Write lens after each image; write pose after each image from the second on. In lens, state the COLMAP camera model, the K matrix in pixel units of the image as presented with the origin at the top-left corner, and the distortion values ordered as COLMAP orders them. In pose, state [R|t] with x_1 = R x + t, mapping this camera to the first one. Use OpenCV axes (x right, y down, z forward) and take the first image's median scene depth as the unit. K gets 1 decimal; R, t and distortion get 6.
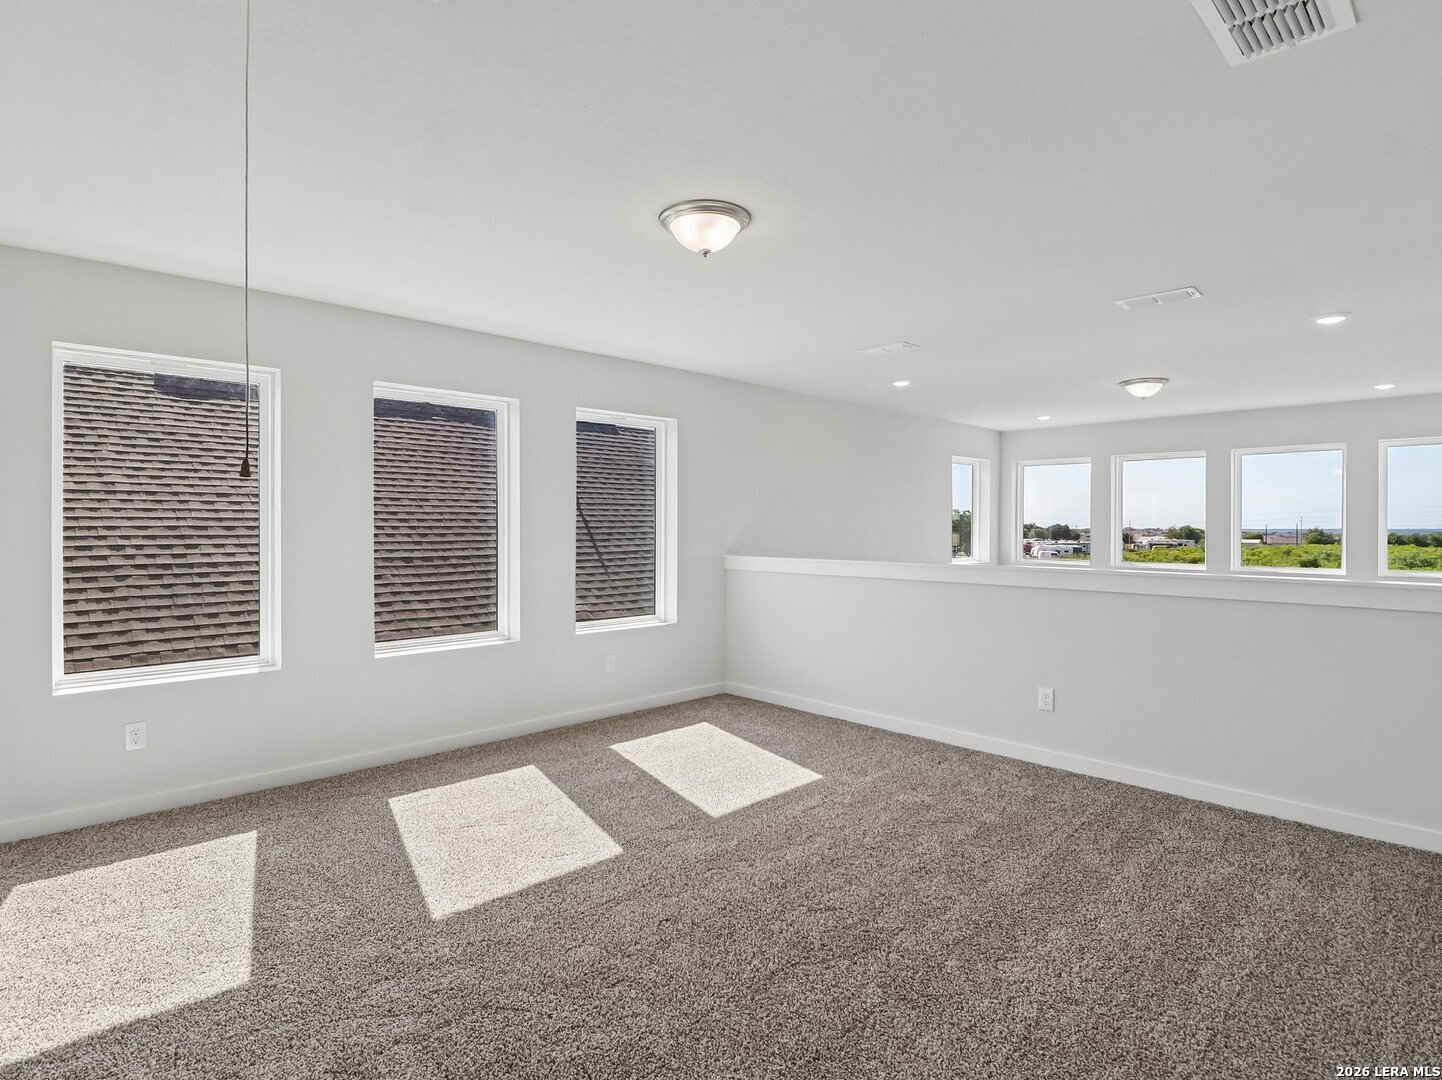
lens RADIAL K [[778.4, 0, 706.2], [0, 778.4, 535.2], [0, 0, 1]] dist [0.001422, -0.015421]
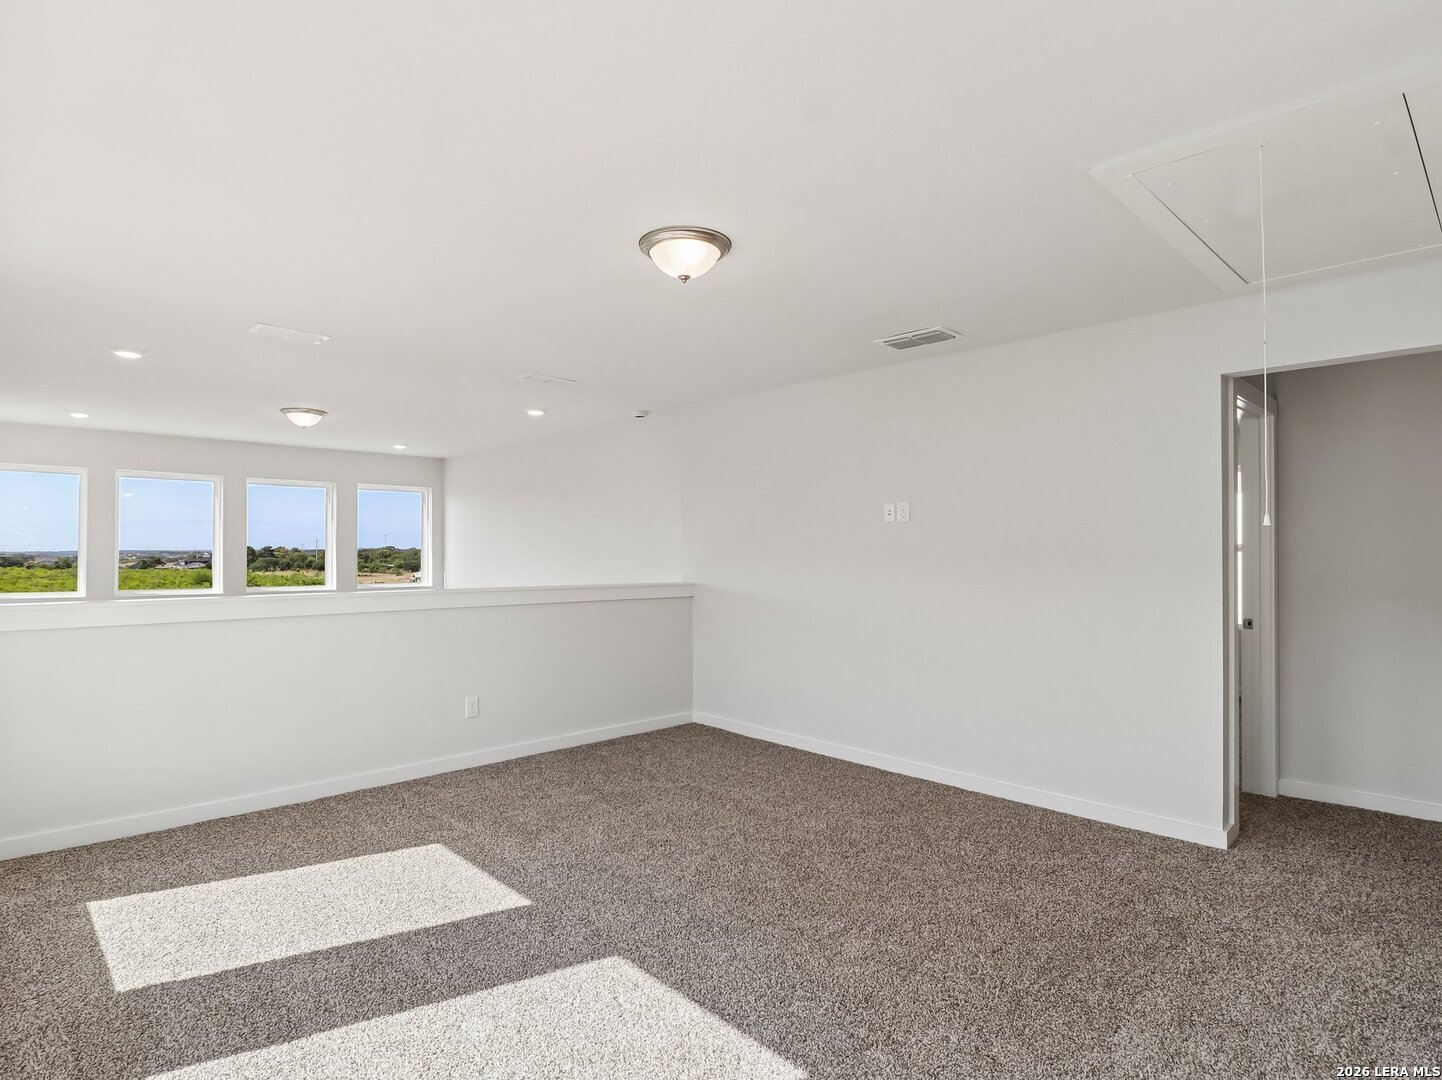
lens RADIAL K [[778.4, 0, 706.2], [0, 778.4, 535.2], [0, 0, 1]] dist [0.001422, -0.015421]
pose [[-0.008122, 0.018829, 0.999790, -0.634334], [0.012743, 0.999743, -0.018724, -0.007444], [-0.999886, 0.012588, -0.008359, 0.632553]]
